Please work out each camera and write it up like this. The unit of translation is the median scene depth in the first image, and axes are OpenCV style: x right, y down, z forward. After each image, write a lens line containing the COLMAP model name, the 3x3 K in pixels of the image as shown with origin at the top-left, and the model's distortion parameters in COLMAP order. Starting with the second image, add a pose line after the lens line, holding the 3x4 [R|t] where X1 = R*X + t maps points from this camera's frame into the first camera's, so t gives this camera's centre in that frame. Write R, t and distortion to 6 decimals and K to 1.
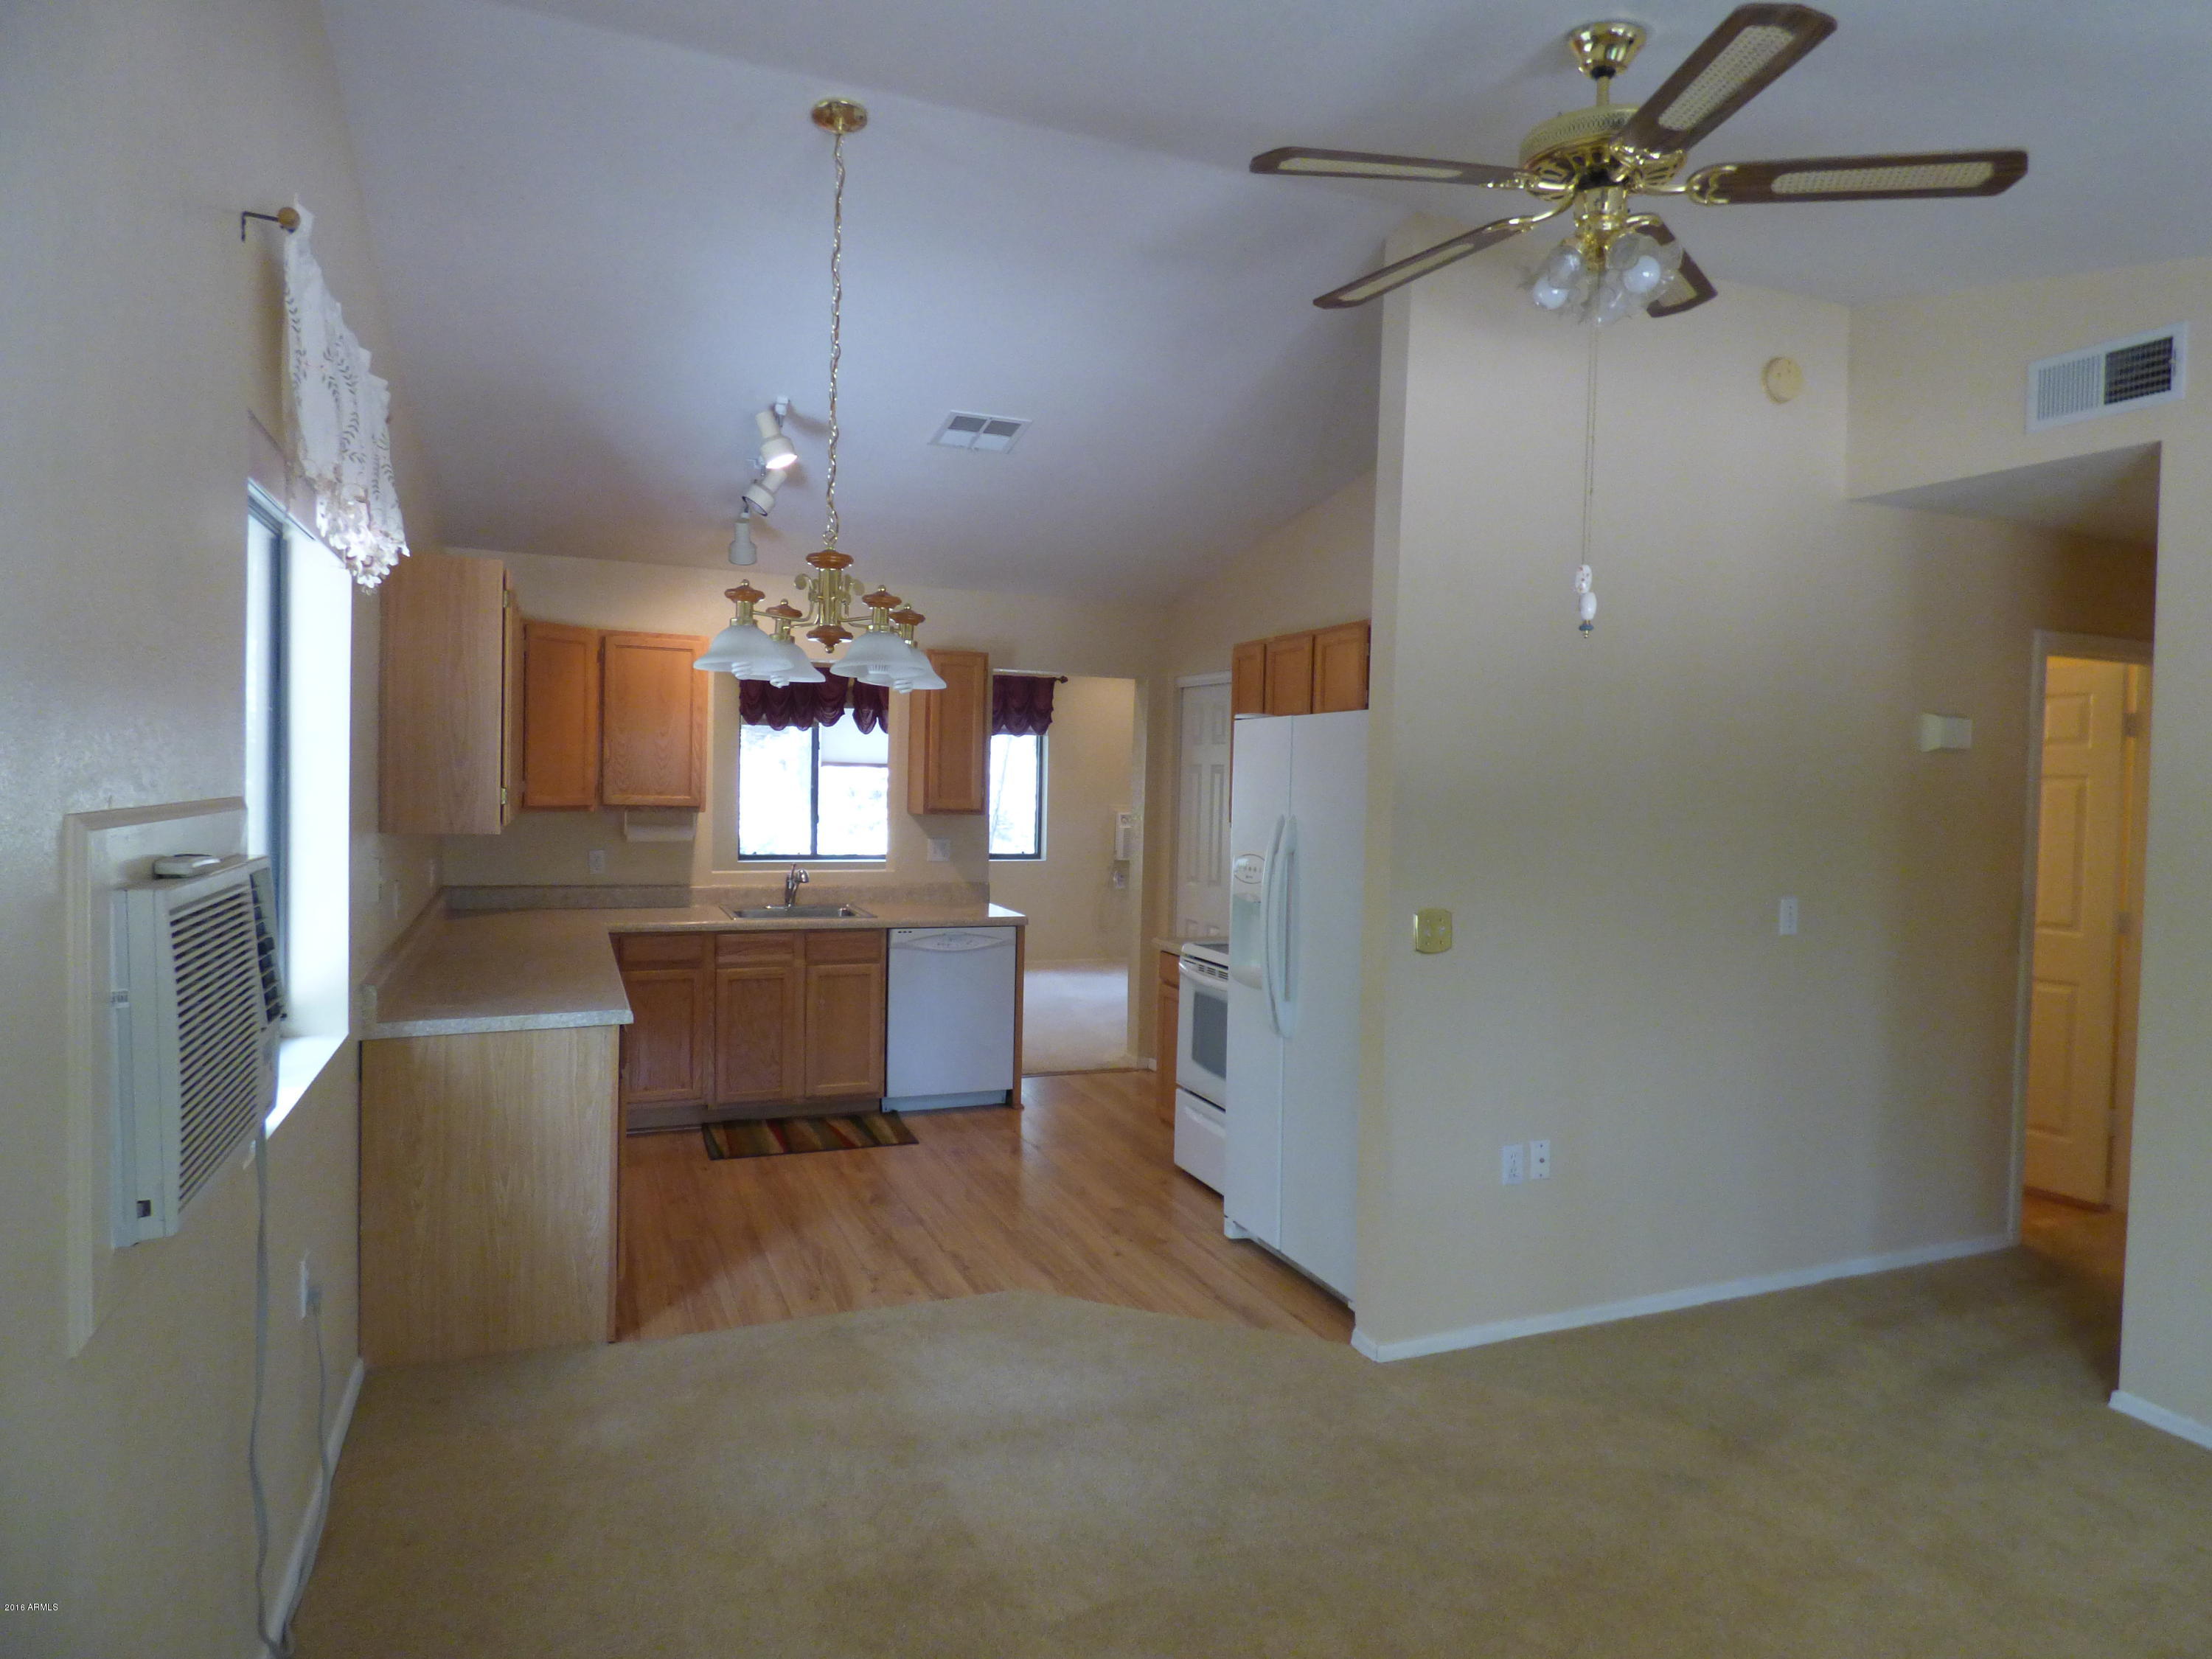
lens RADIAL K [[1326.6, 0, 1088.5], [0, 1326.6, 832.8], [0, 0, 1]] dist [-0.003157, -0.000876]
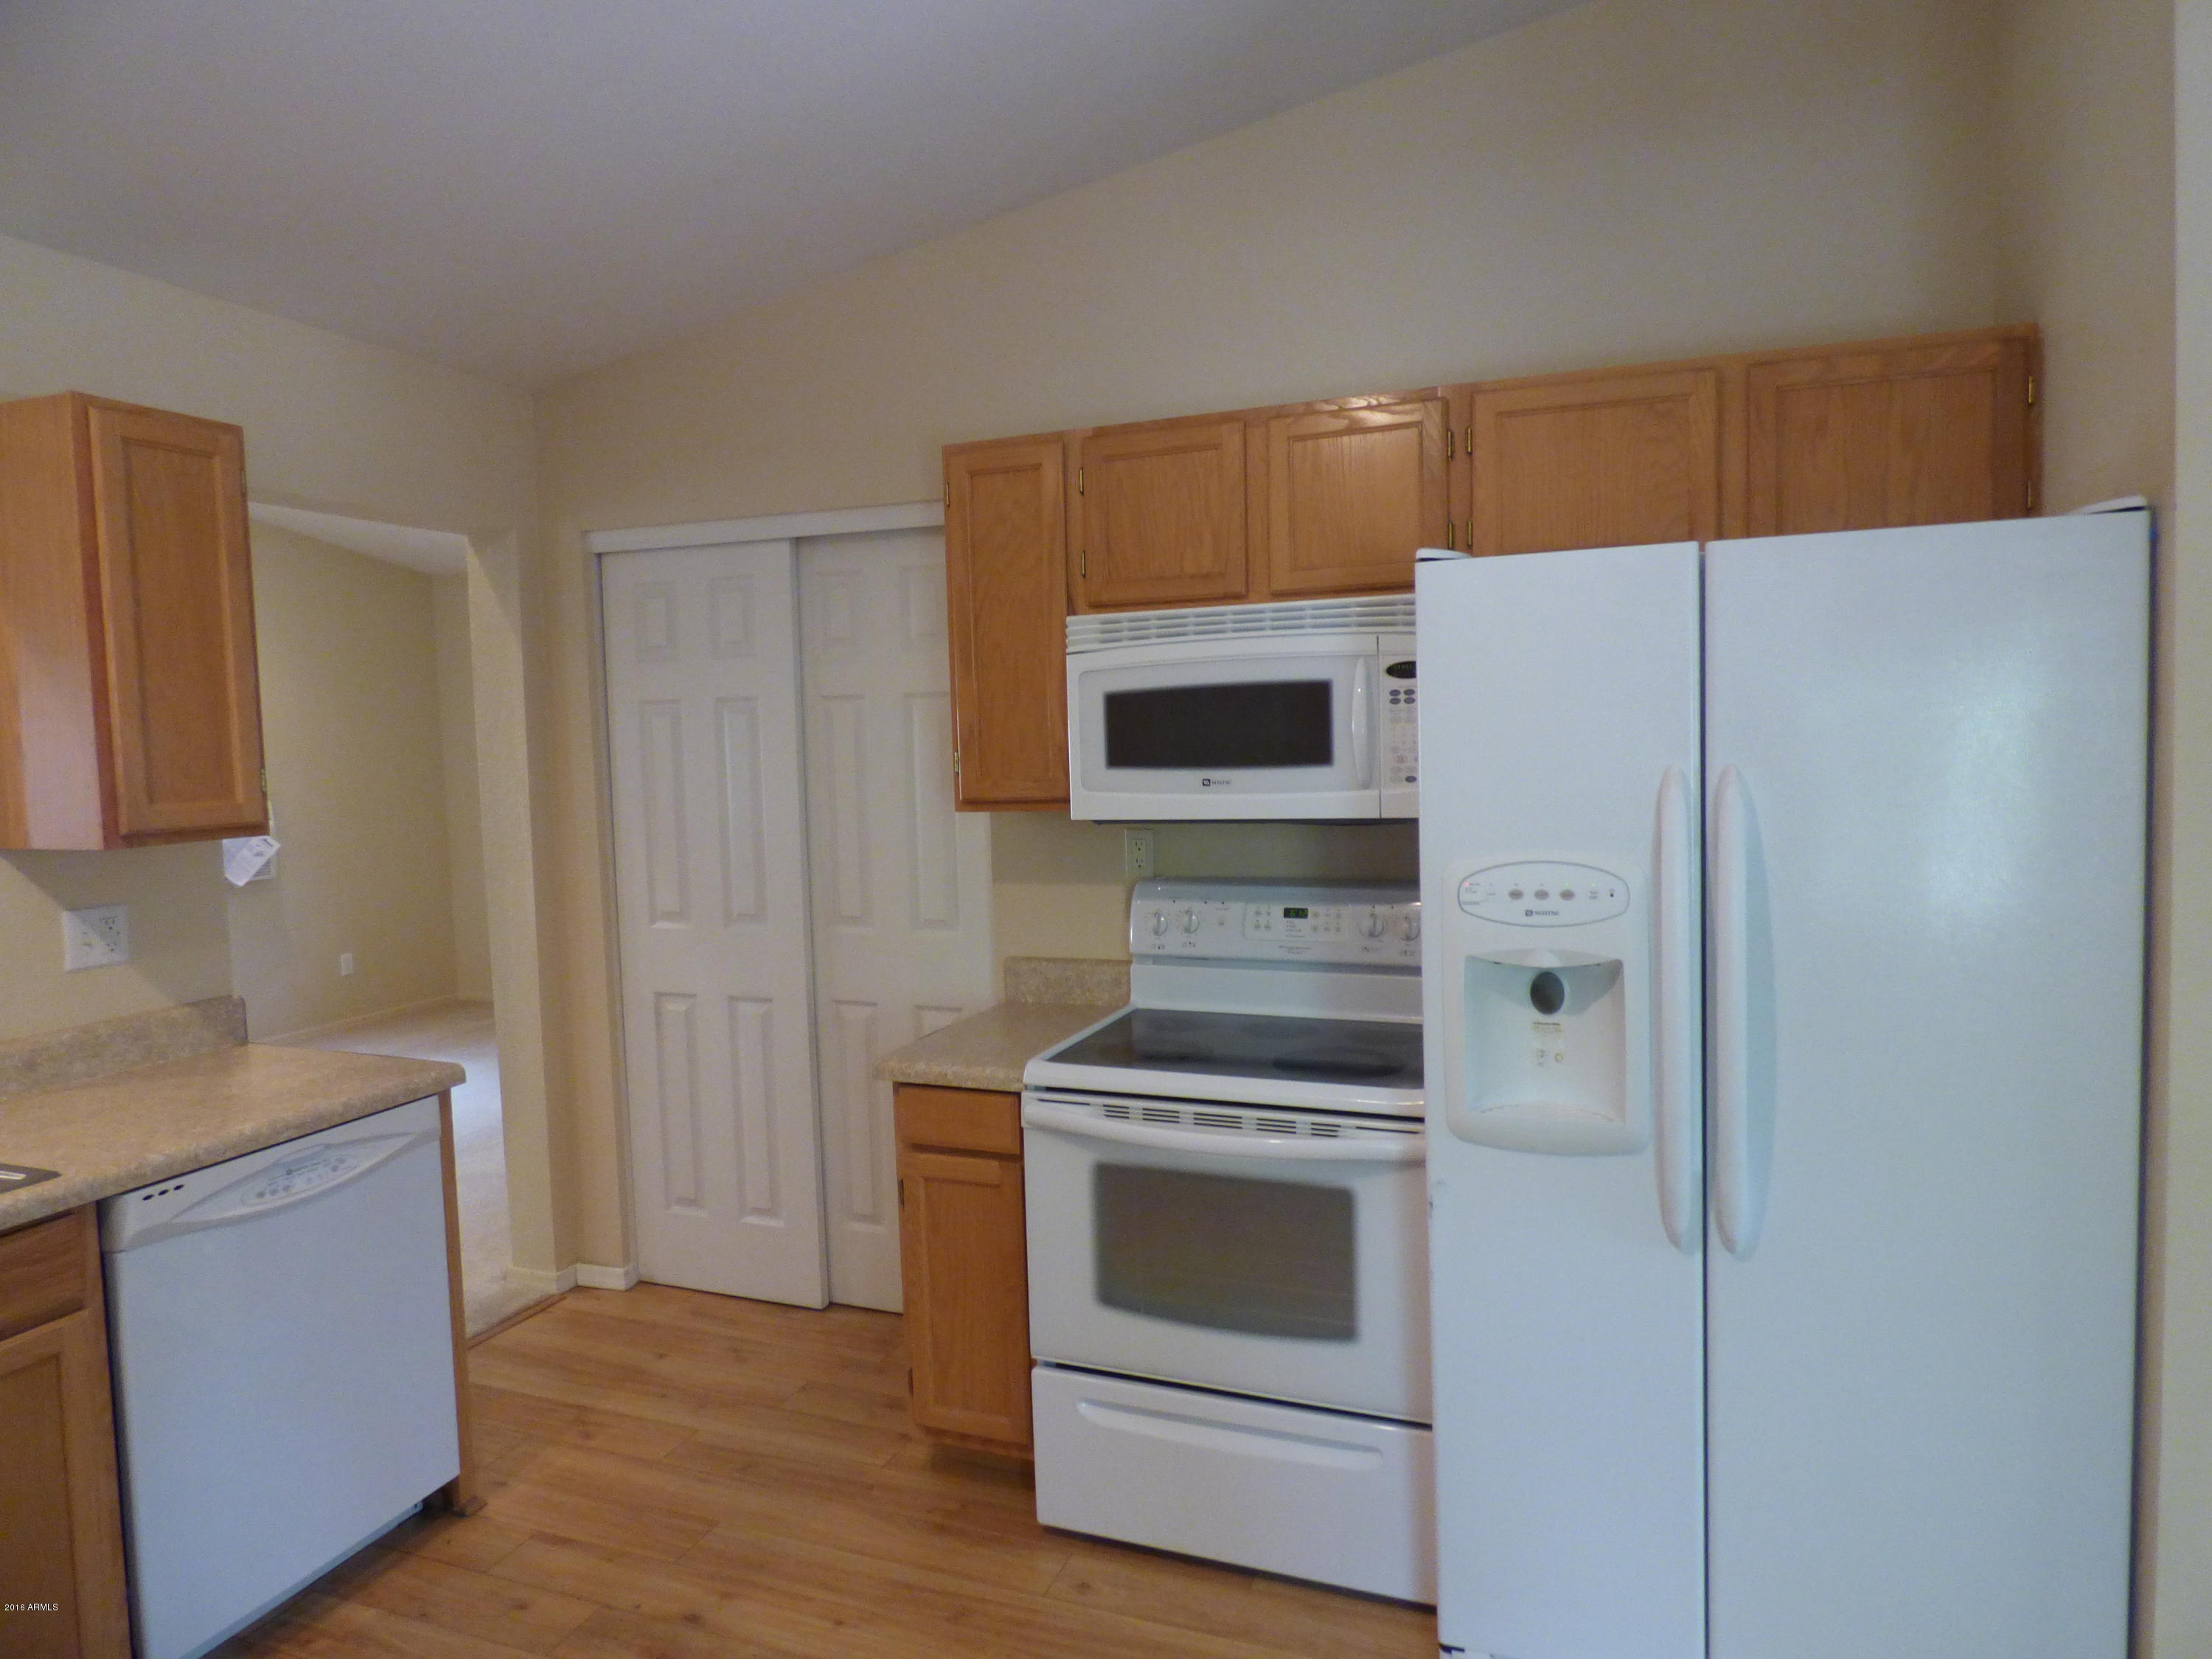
lens RADIAL K [[1346.4, 0, 1132.1], [0, 1346.4, 829.5], [0, 0, 1]] dist [-0.003017, 0.000351]
pose [[0.675952, -0.096383, 0.730616, -0.219752], [0.072347, 0.995300, 0.064366, -0.024638], [-0.733386, 0.009349, 0.679748, 0.588739]]
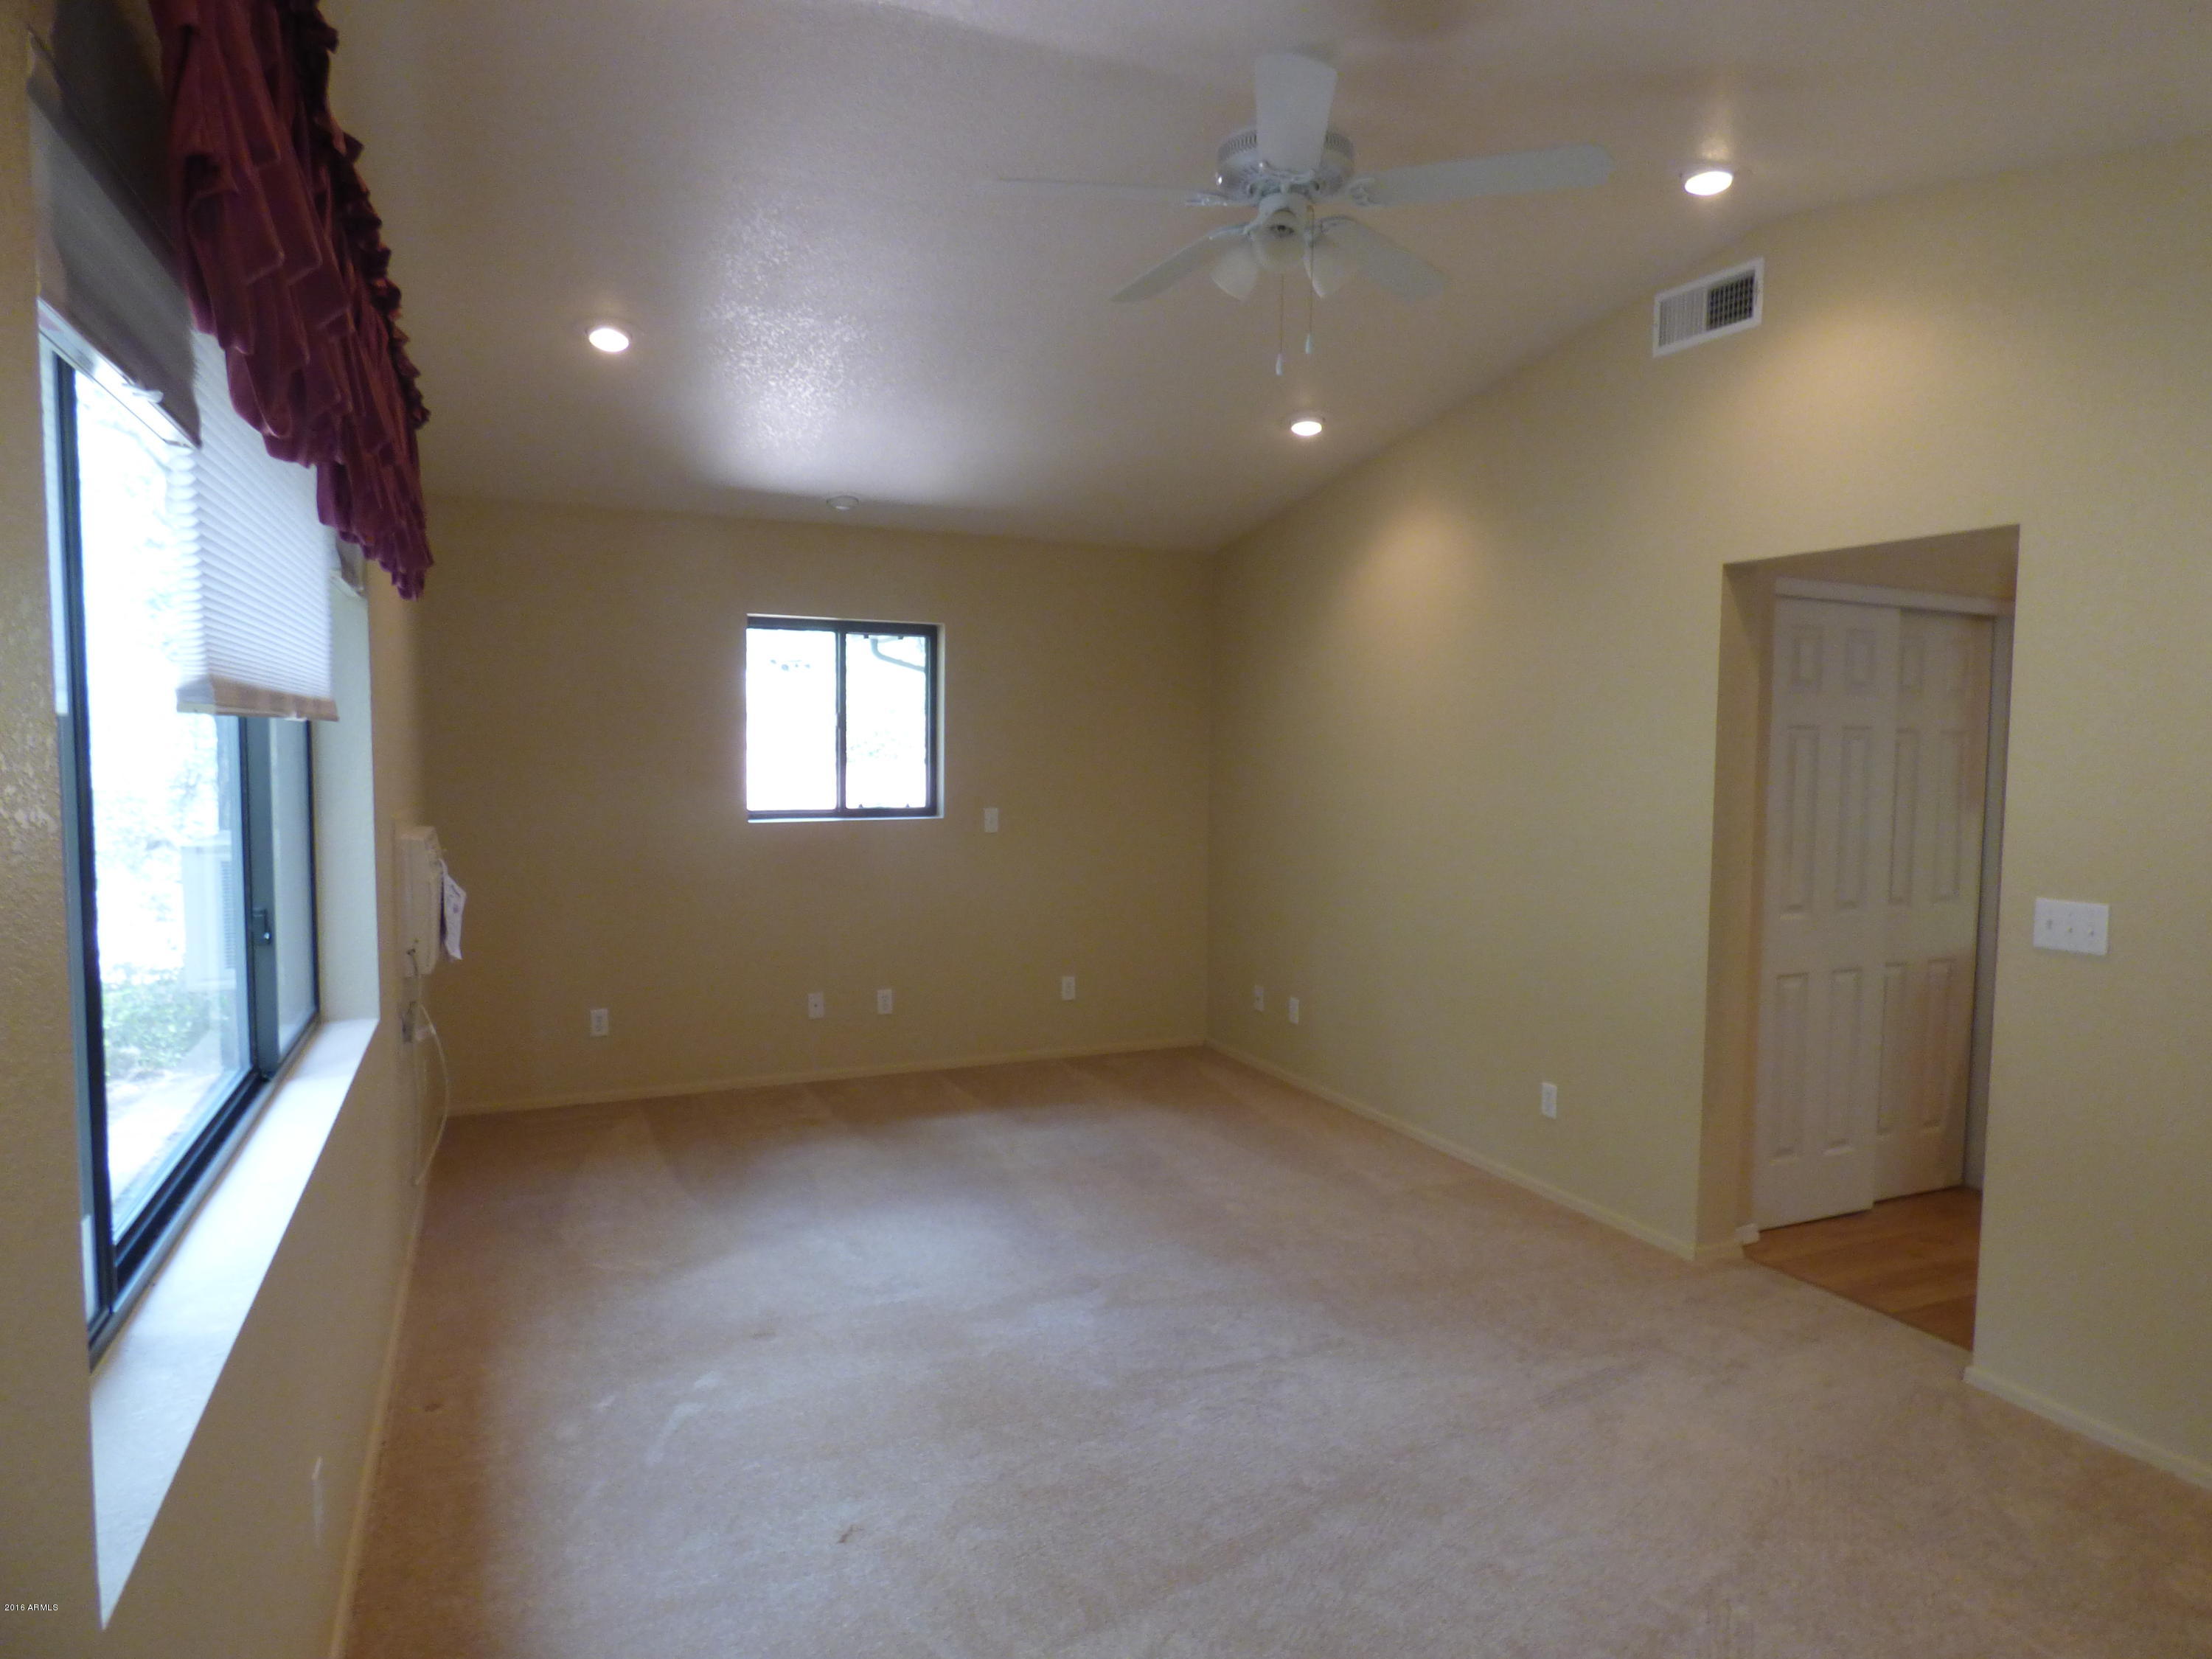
lens RADIAL K [[1364.1, 0, 1137.2], [0, 1364.1, 834.3], [0, 0, 1]] dist [-0.014766, -0.000877]
pose [[-0.023993, -0.089775, 0.995673, -0.651630], [0.033961, 0.995312, 0.090560, -0.081165], [-0.999135, 0.035987, -0.020832, 1.568465]]
